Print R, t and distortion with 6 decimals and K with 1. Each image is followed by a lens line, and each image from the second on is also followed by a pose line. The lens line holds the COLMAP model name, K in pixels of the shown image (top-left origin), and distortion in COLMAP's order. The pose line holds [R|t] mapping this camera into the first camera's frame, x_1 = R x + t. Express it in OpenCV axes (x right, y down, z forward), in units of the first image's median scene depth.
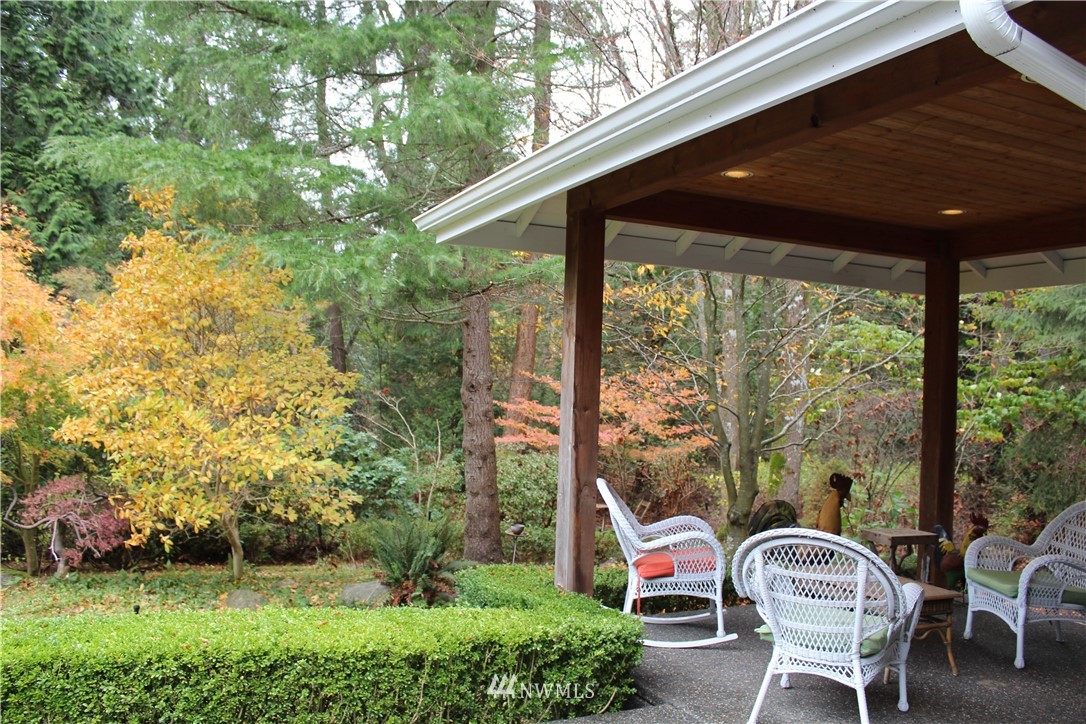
lens RADIAL K [[949.4, 0, 543.0], [0, 949.4, 362.0], [0, 0, 1]] dist [-0.005551, -0.004355]
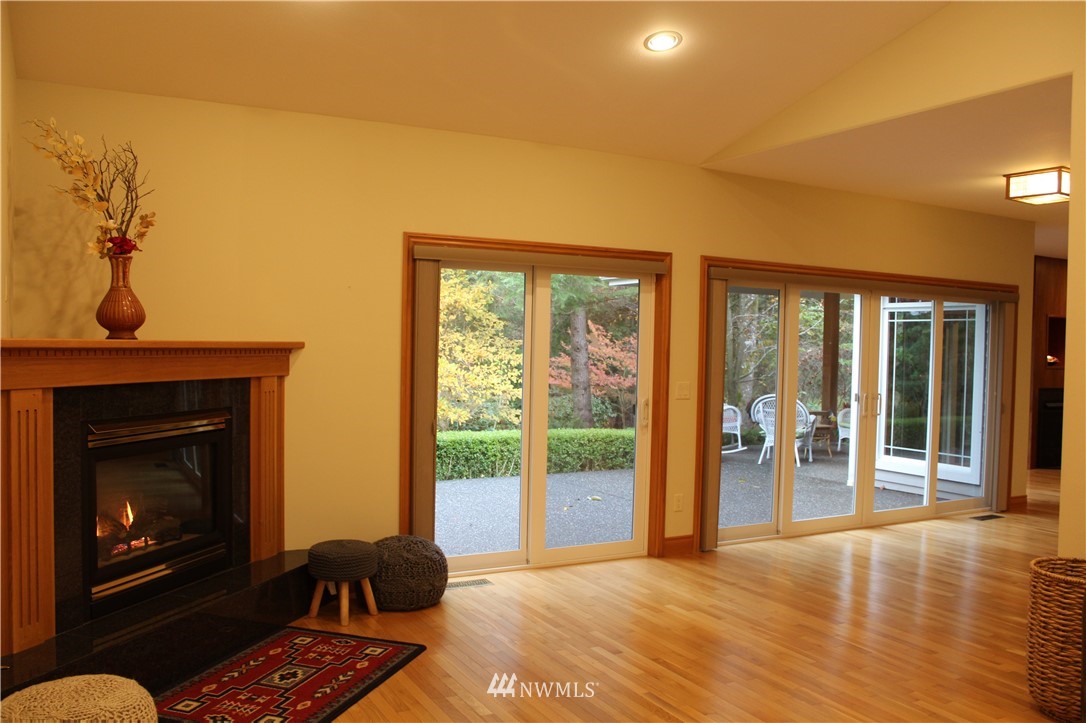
lens RADIAL K [[936.6, 0, 540.9], [0, 936.6, 373.8], [0, 0, 1]] dist [-0.067299, 0.013283]
pose [[0.997985, -0.017609, 0.060959, -0.442196], [0.014346, 0.998461, 0.053563, -0.037526], [-0.061808, -0.052581, 0.996702, -1.284902]]
